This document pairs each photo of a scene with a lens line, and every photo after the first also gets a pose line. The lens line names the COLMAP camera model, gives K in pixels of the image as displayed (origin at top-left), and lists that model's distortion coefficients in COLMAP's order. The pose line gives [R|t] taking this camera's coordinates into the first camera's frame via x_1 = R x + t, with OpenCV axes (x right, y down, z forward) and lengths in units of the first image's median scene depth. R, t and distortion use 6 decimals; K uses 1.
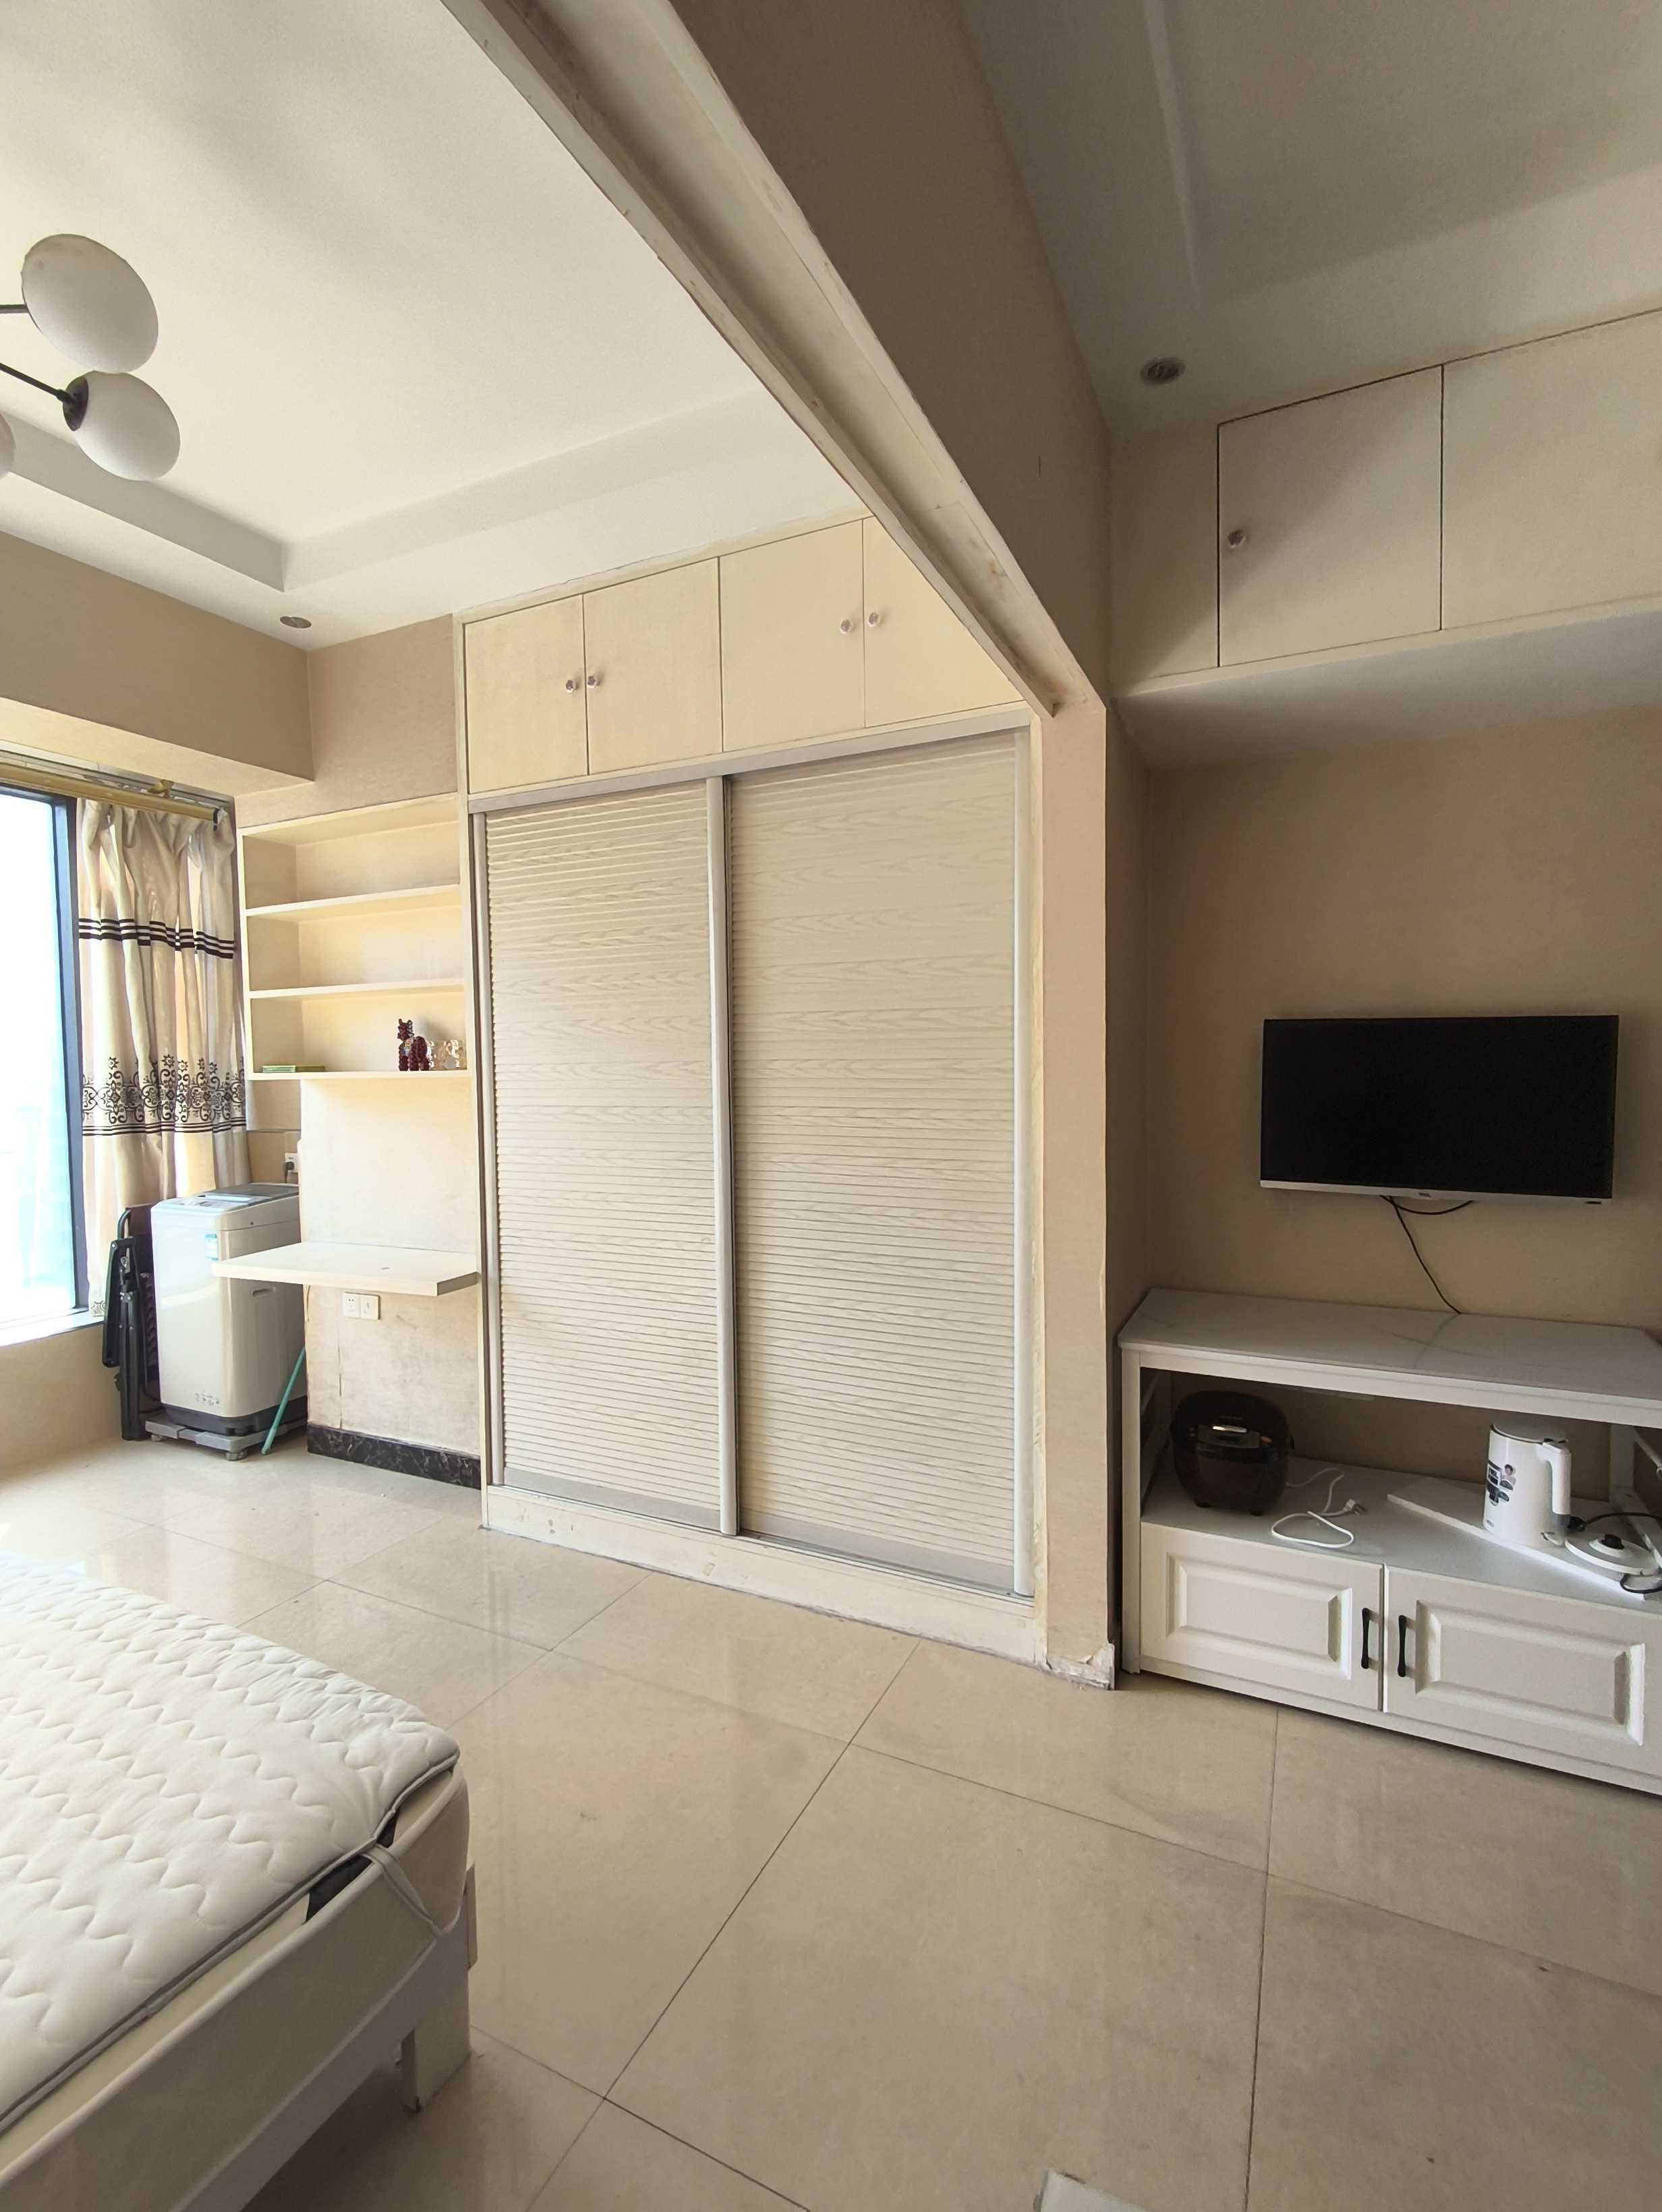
lens RADIAL K [[995.4, 0, 836.2], [0, 995.4, 1119.4], [0, 0, 1]] dist [-0.006569, -0.000667]
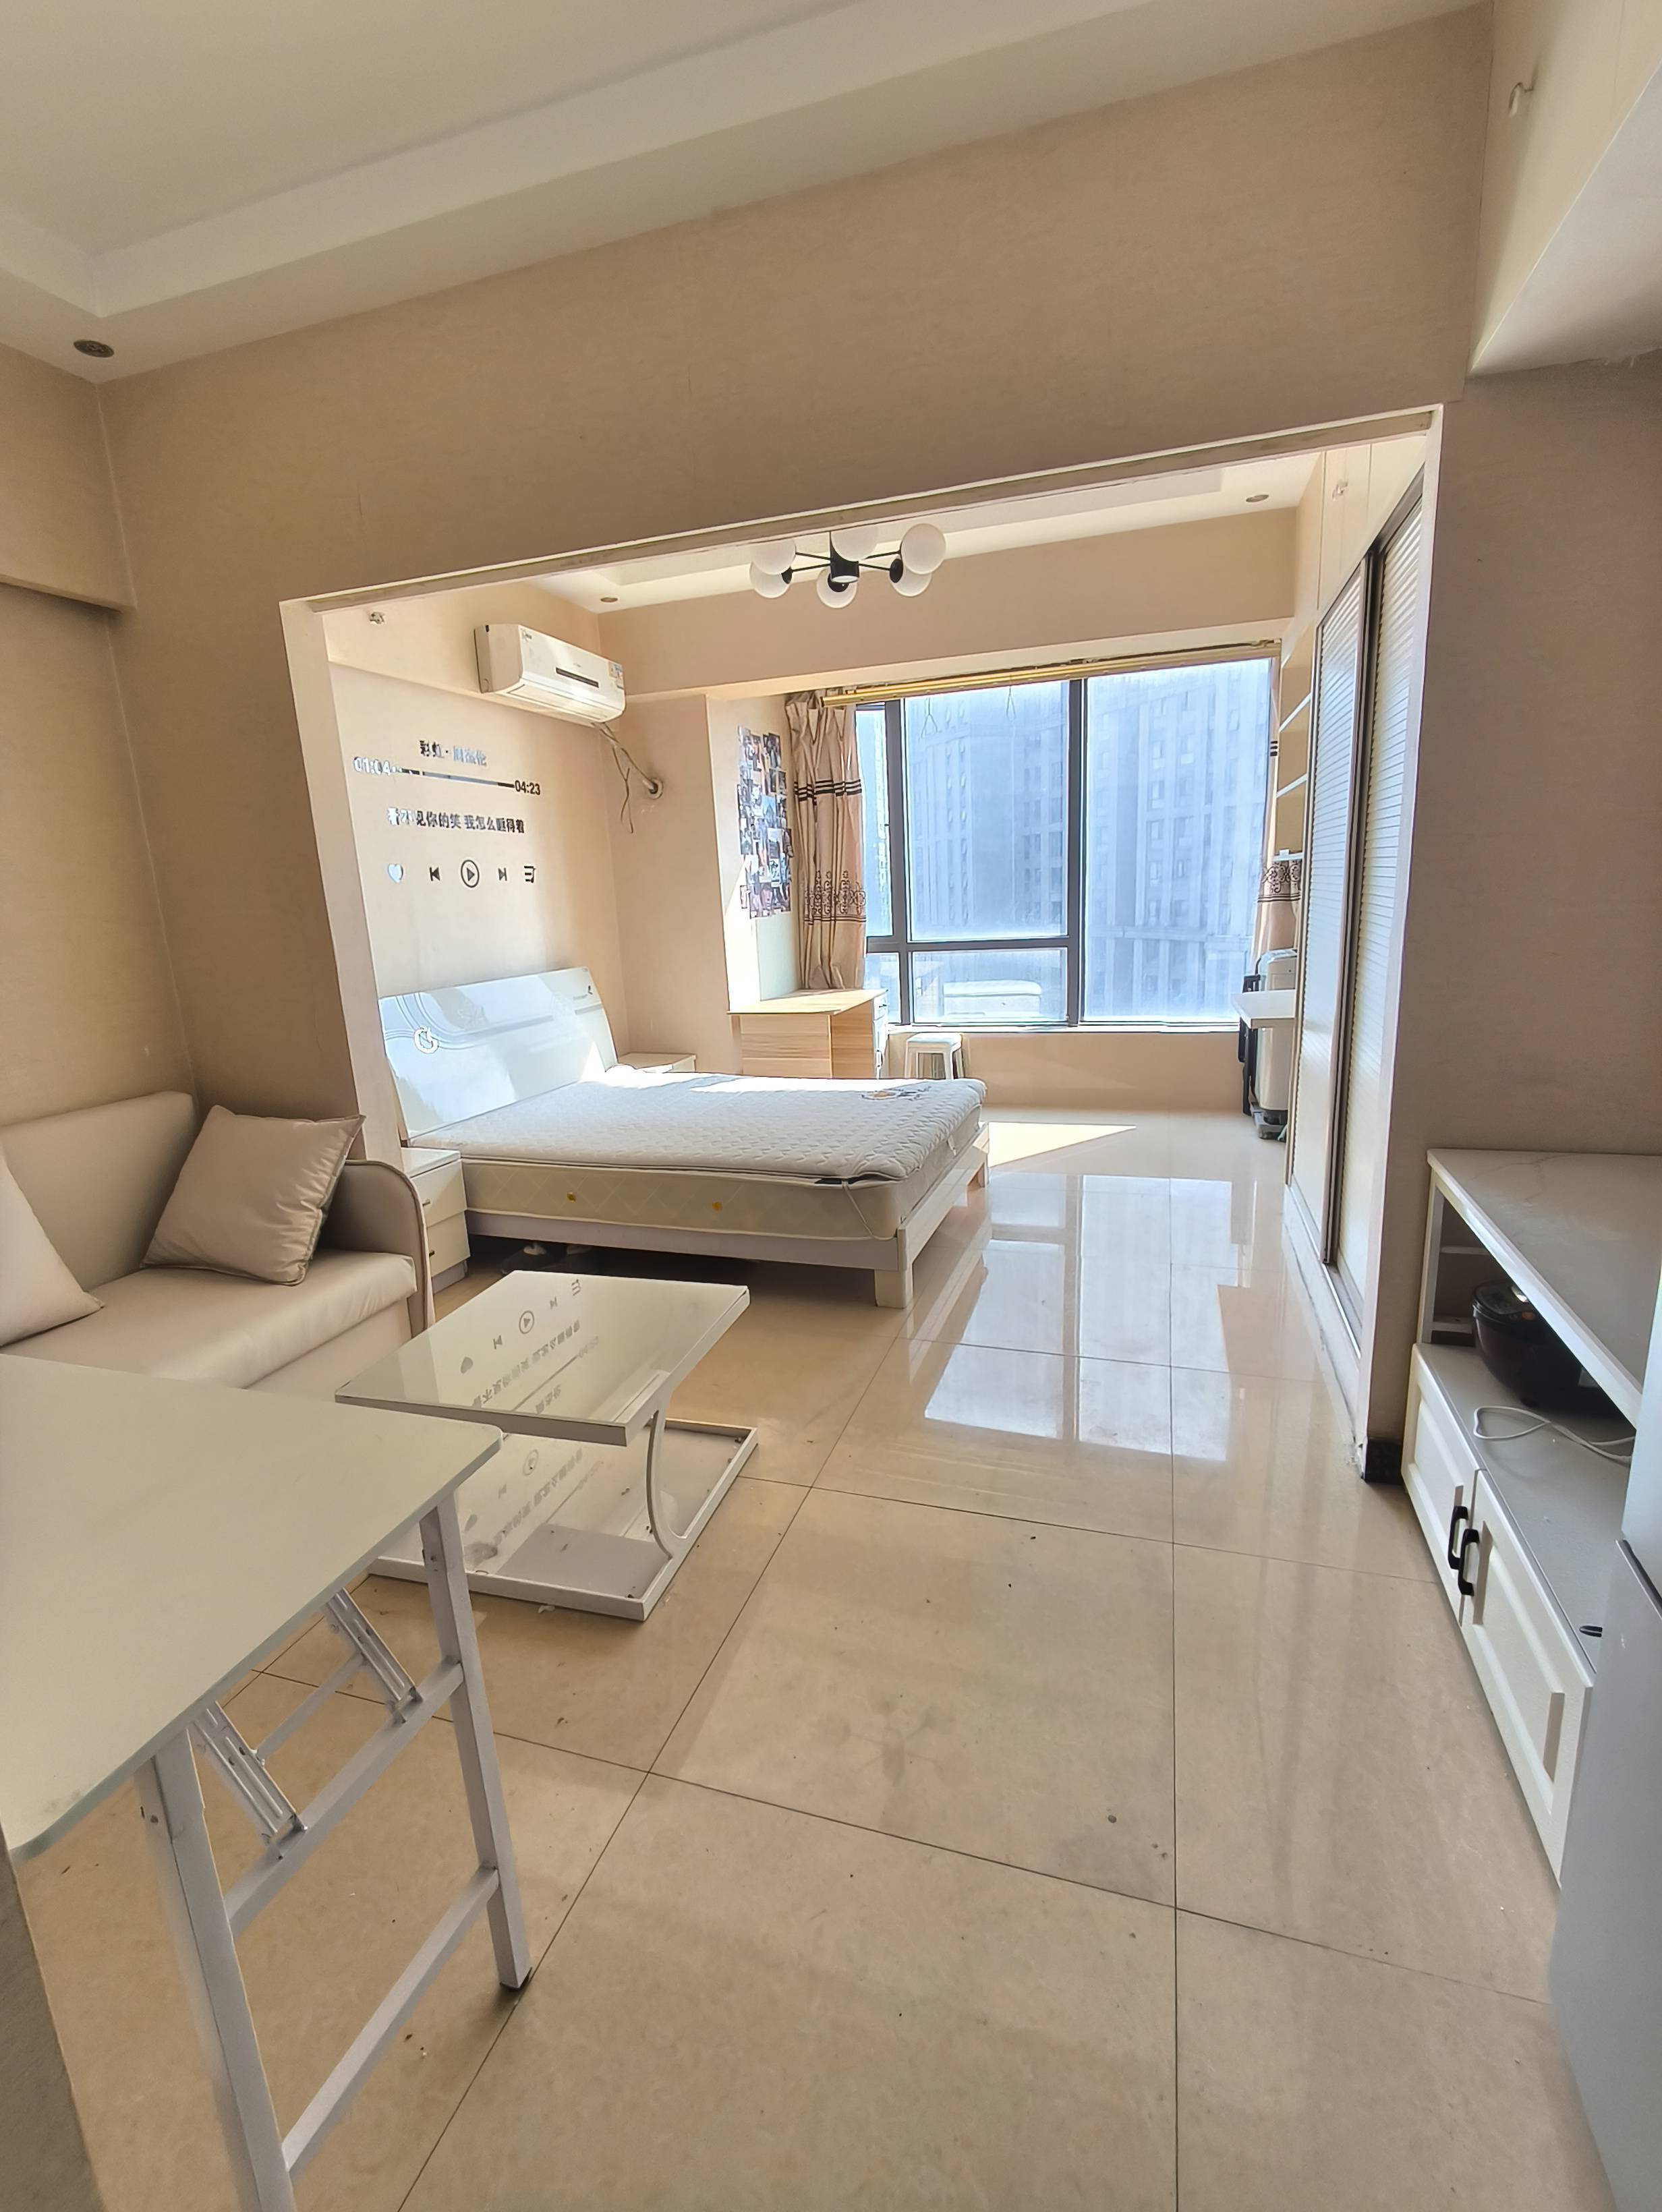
lens RADIAL K [[995.4, 0, 836.2], [0, 995.4, 1119.4], [0, 0, 1]] dist [-0.006569, -0.000667]
pose [[0.138534, 0.229670, -0.963359, 0.238513], [-0.014648, 0.973107, 0.229888, -0.000187], [0.990249, -0.017736, 0.138173, 0.076585]]
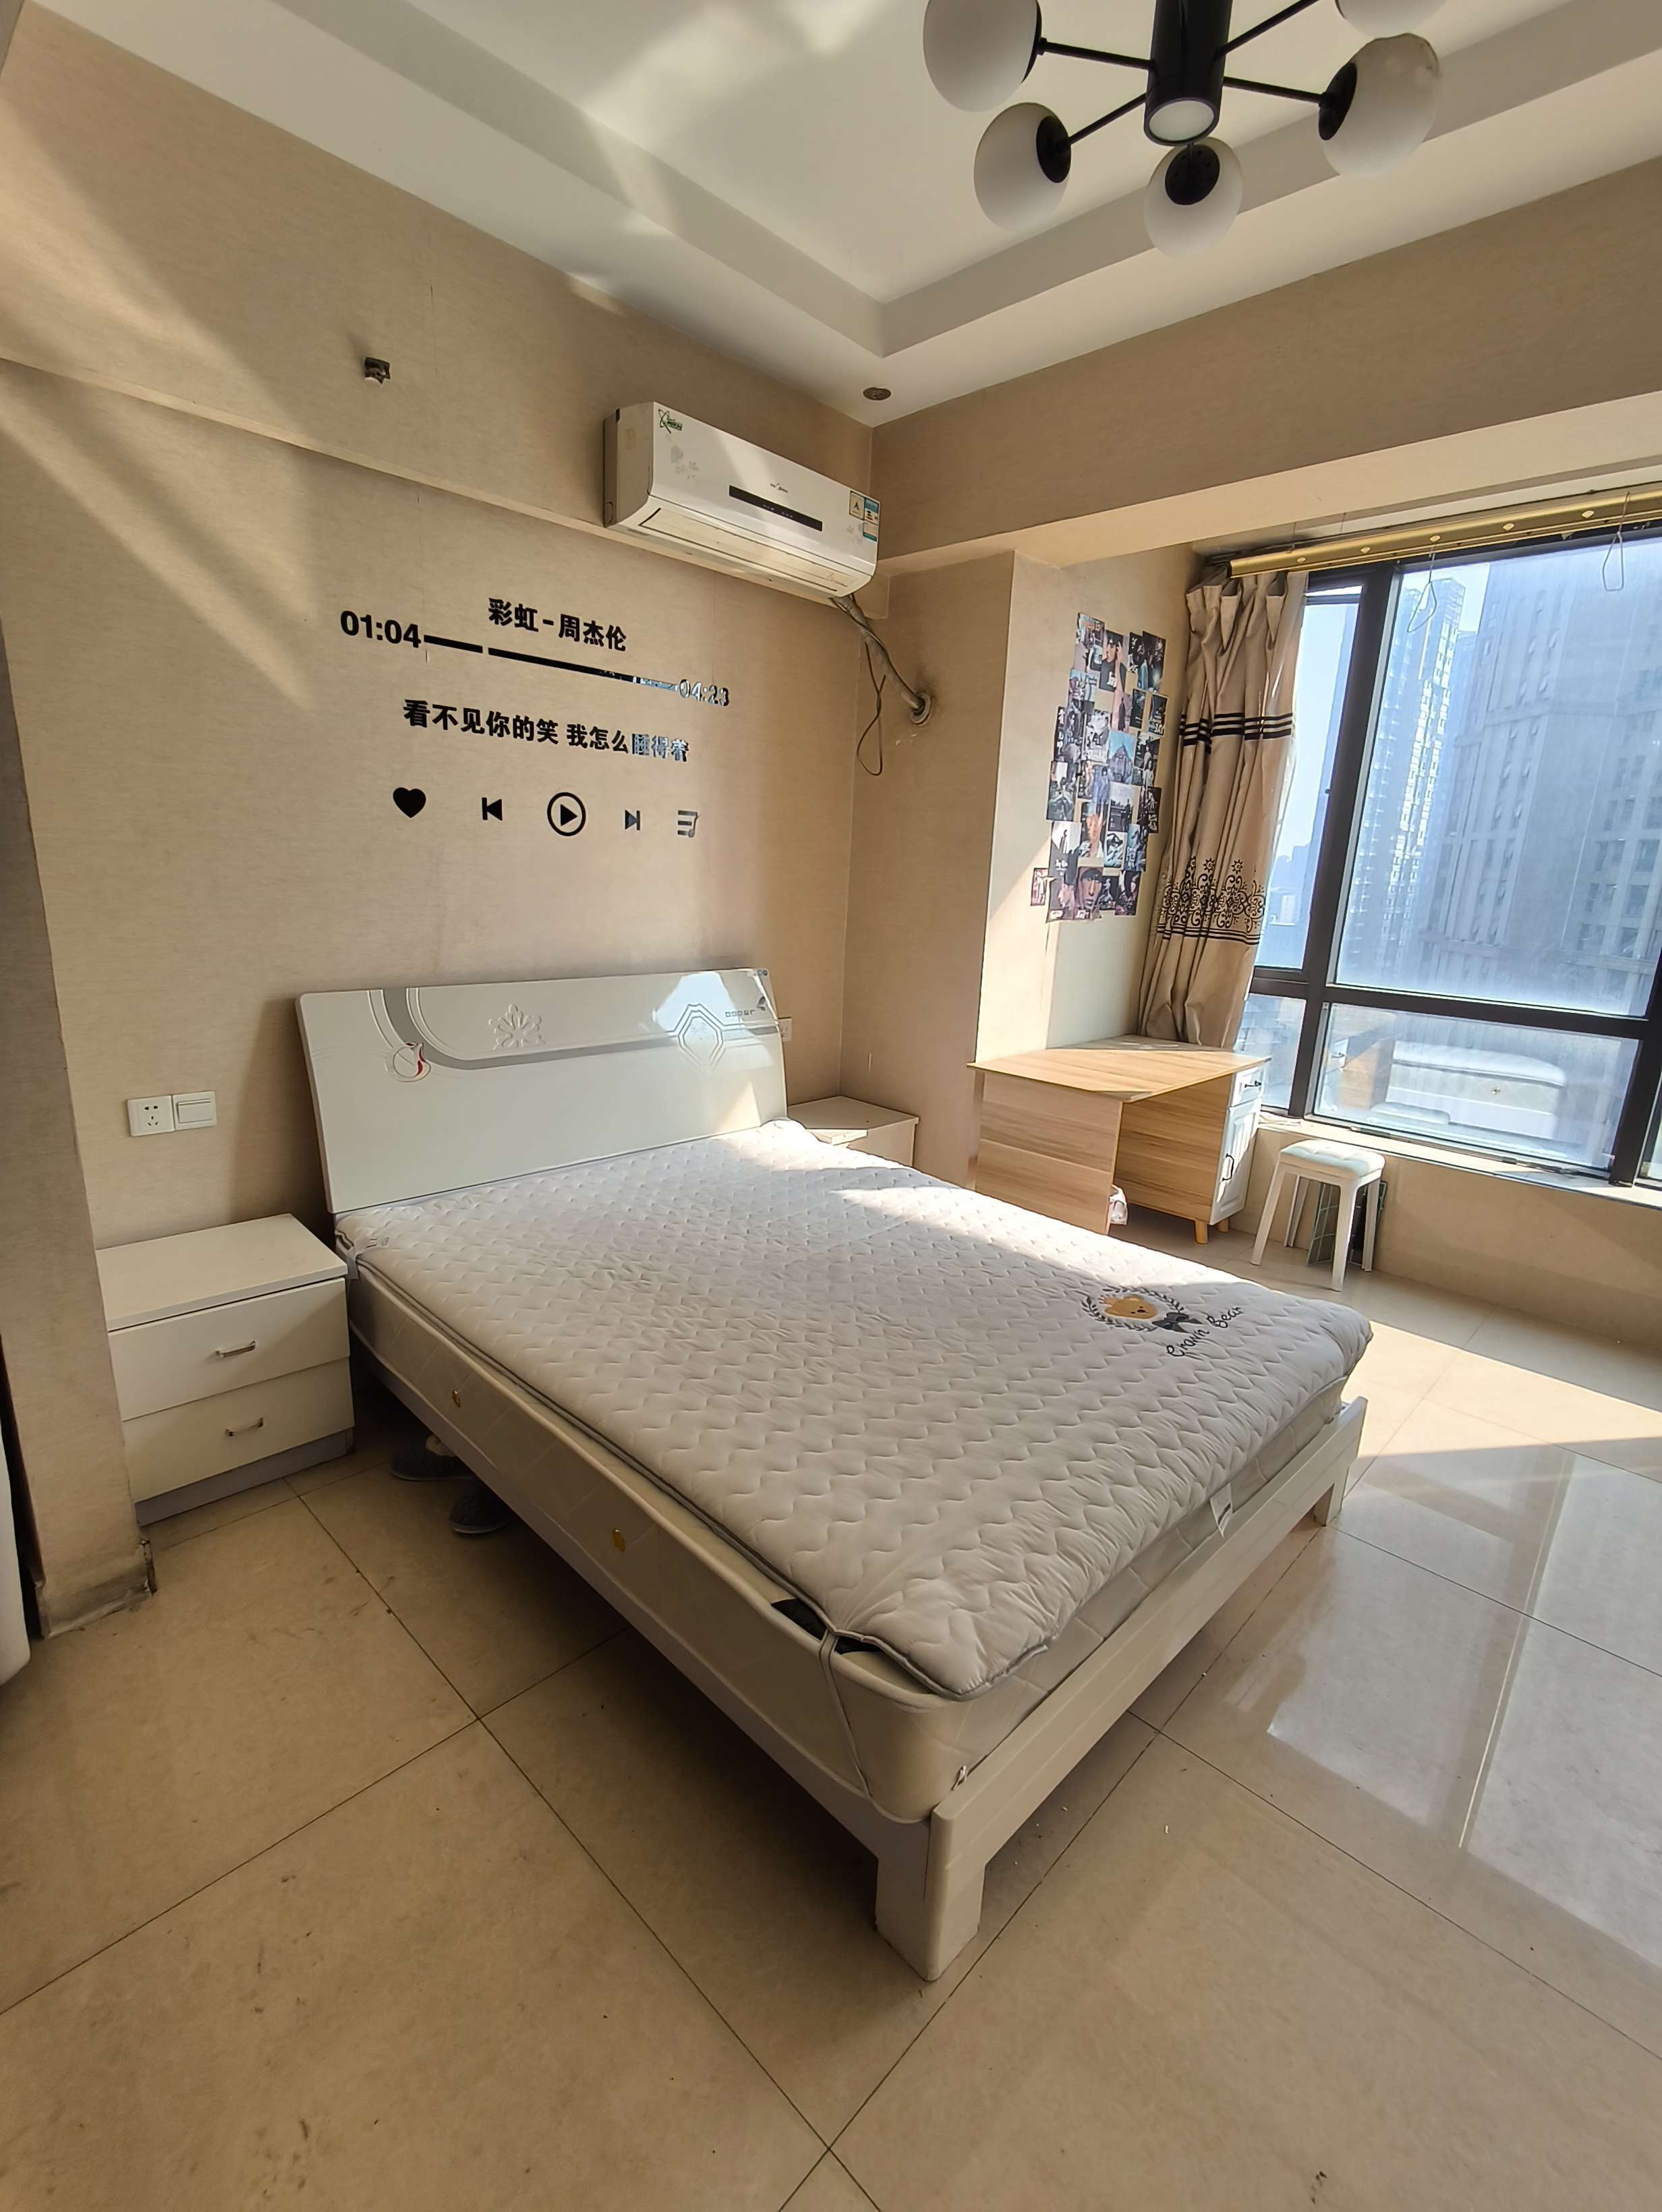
lens RADIAL K [[995.4, 0, 836.2], [0, 995.4, 1119.4], [0, 0, 1]] dist [-0.006569, -0.000667]
pose [[-0.311957, 0.236462, -0.920200, 0.040088], [-0.091750, 0.956509, 0.276897, -0.004621], [0.945656, 0.170809, -0.276695, 0.145776]]
